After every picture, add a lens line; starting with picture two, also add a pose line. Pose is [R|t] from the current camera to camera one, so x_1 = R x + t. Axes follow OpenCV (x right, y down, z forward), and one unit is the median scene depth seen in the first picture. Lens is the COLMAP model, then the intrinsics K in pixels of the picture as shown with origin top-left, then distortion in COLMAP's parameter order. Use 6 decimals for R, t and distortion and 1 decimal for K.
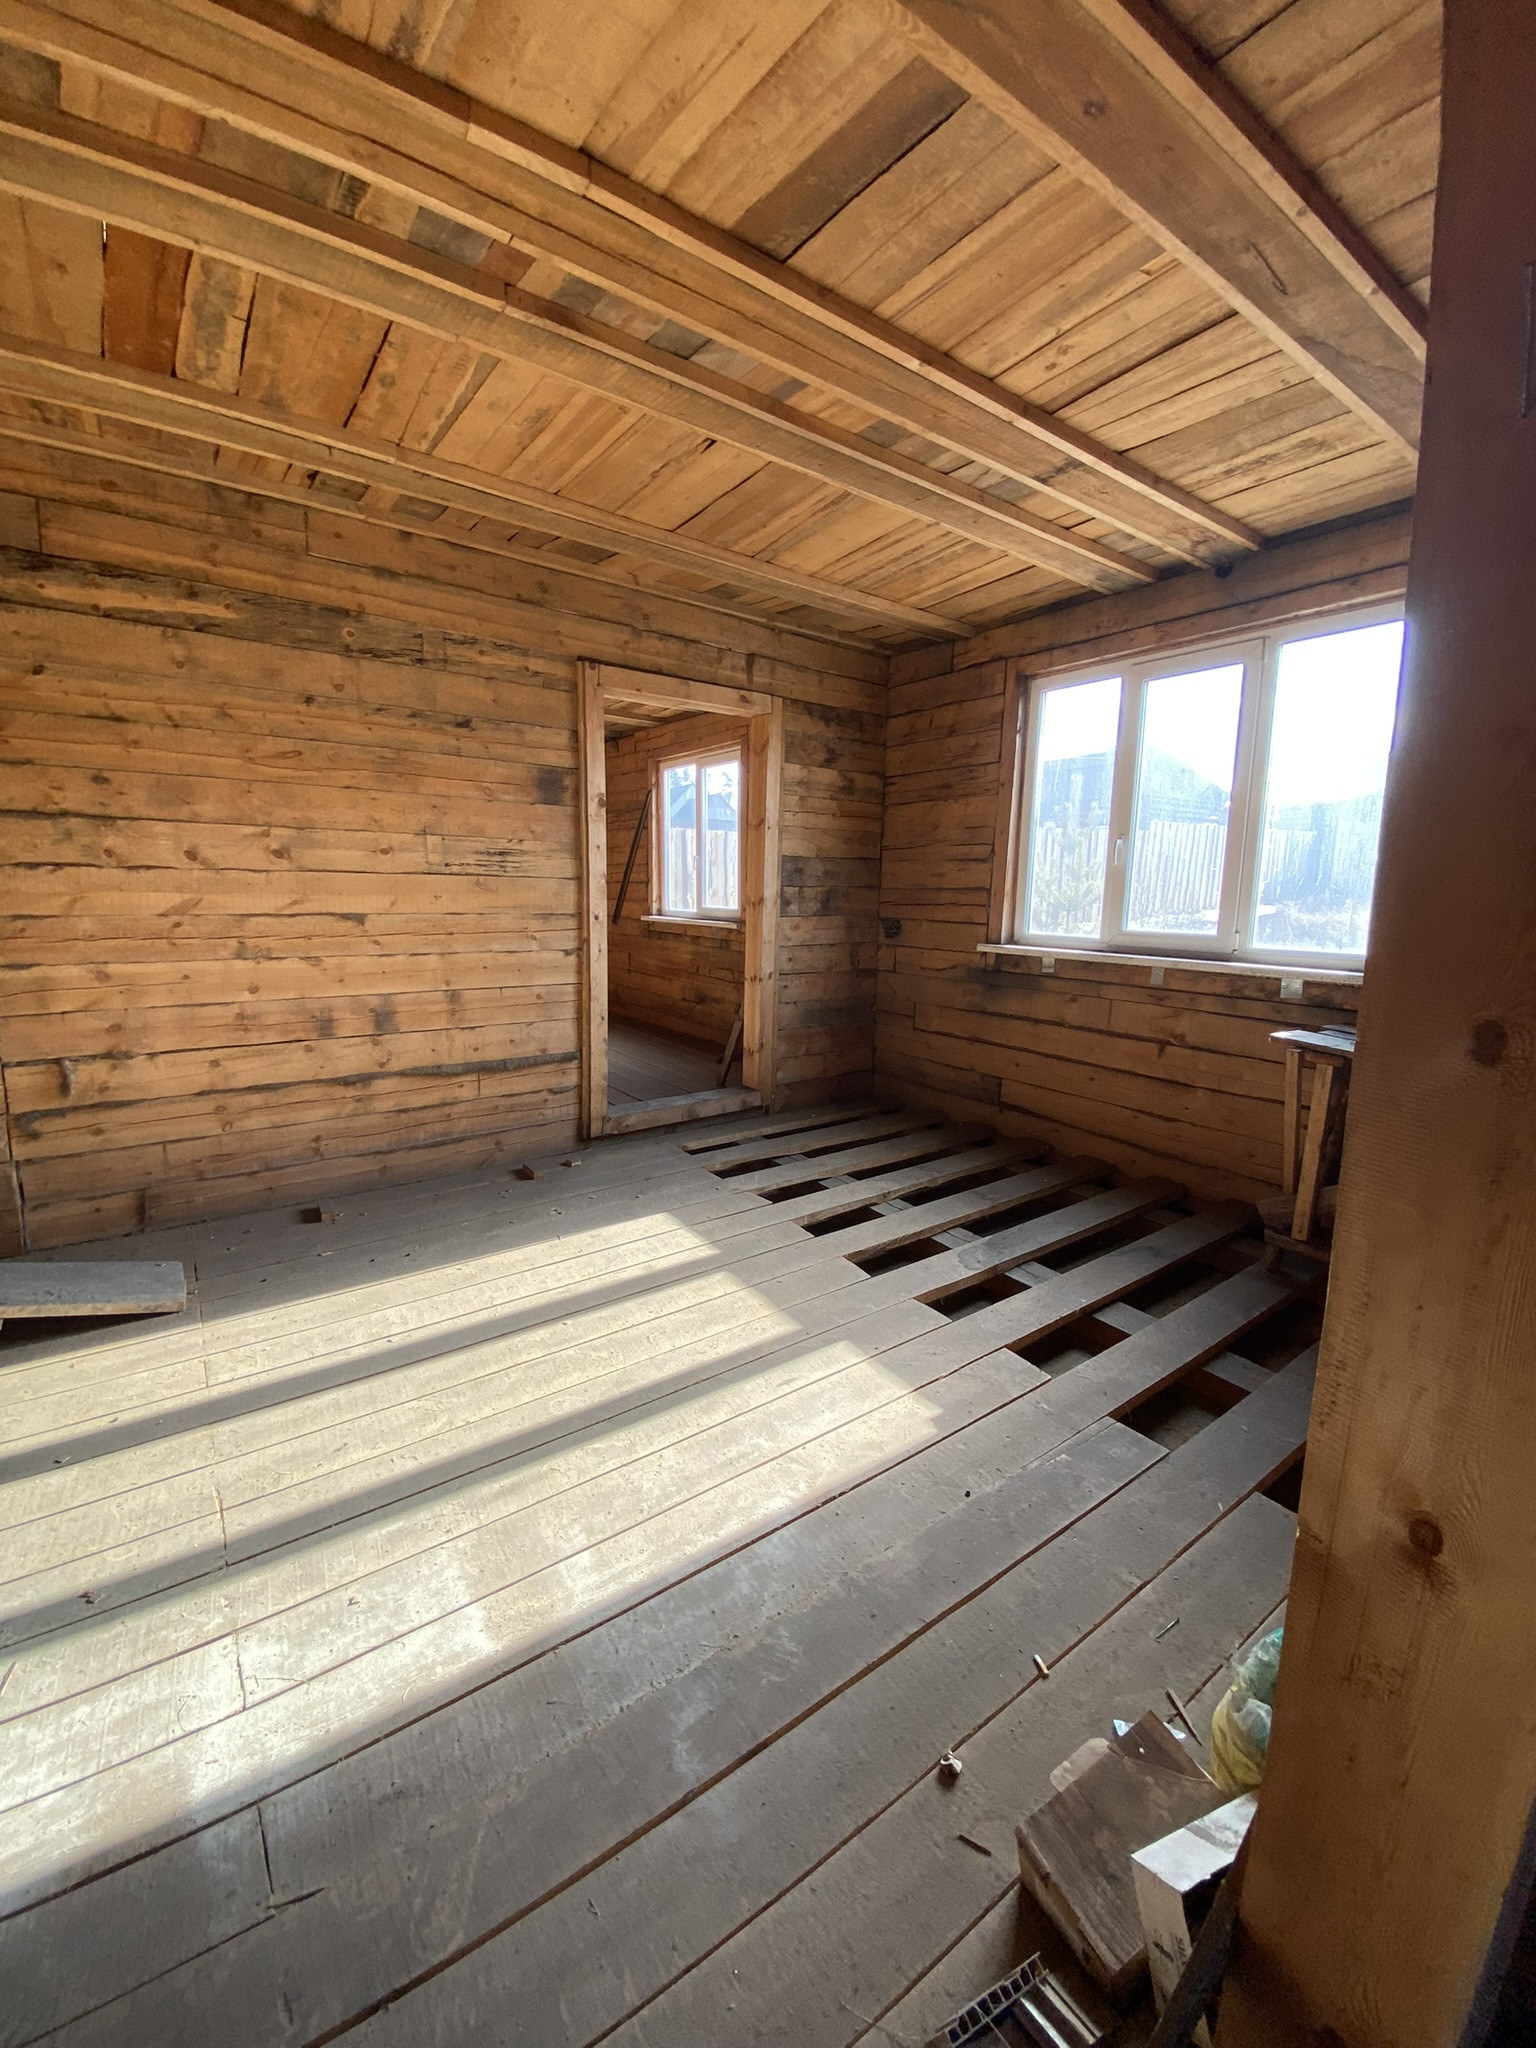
lens RADIAL K [[845.9, 0, 755.0], [0, 845.9, 1028.4], [0, 0, 1]] dist [-0.000298, -0.019286]
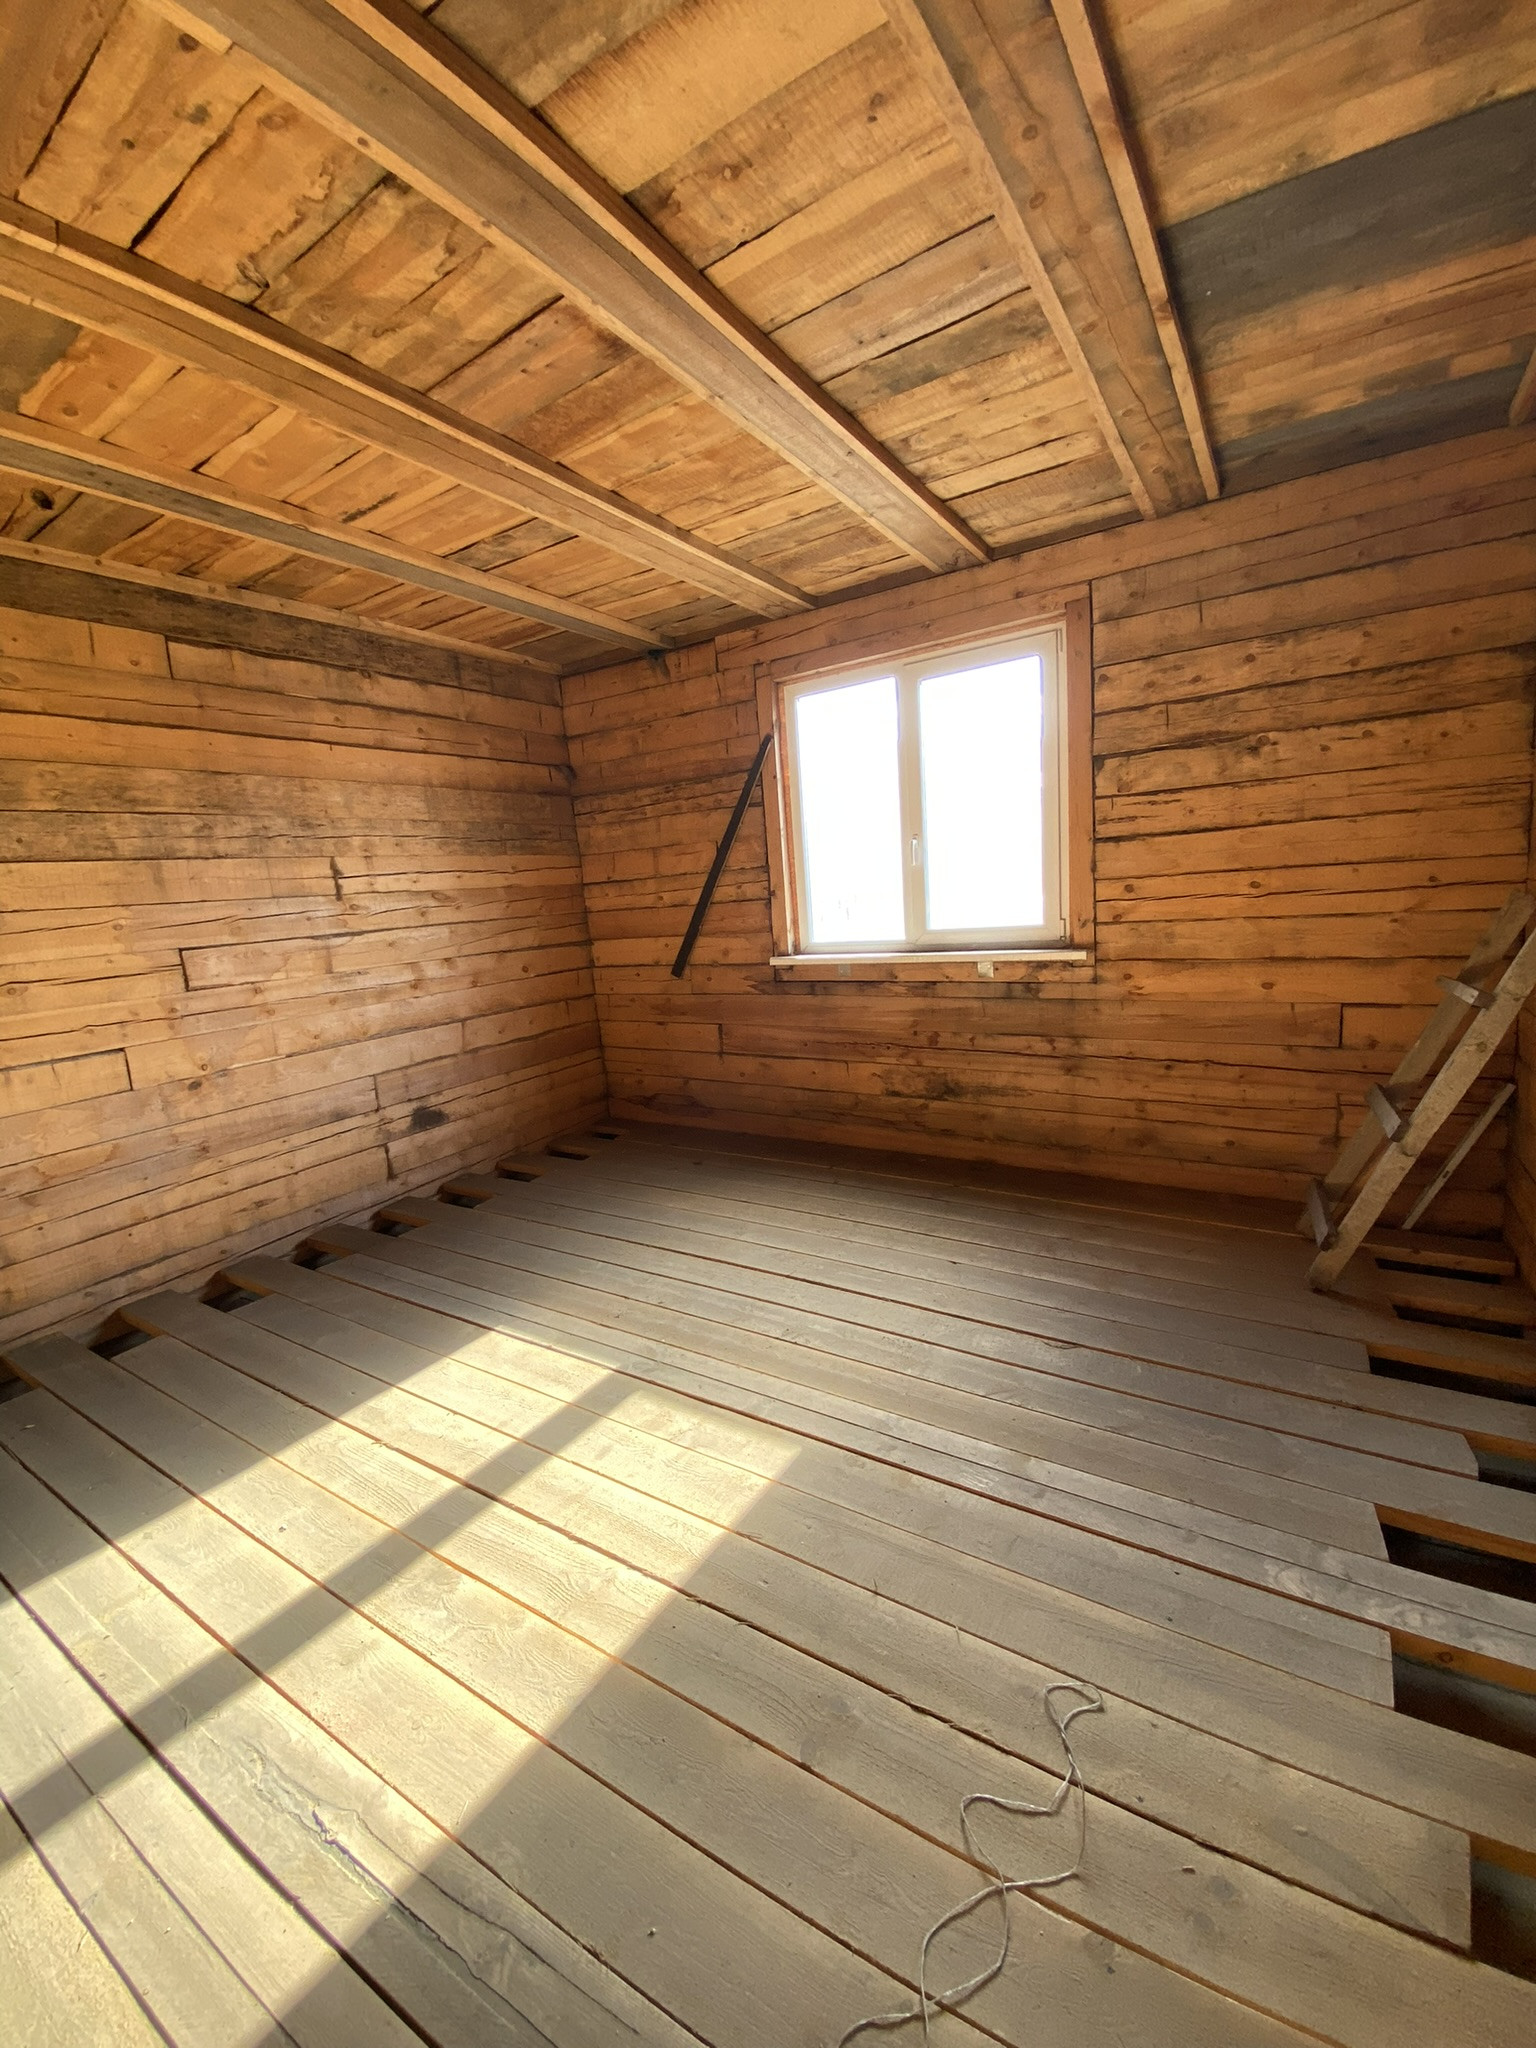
lens RADIAL K [[836.4, 0, 768.0], [0, 836.4, 1024.0], [0, 0, 1]] dist [0.036969, -0.022736]
pose [[0.930744, -0.129049, 0.342144, -0.099783], [0.139596, 0.990189, -0.006272, -0.025384], [-0.337978, 0.053599, 0.939626, 0.140697]]
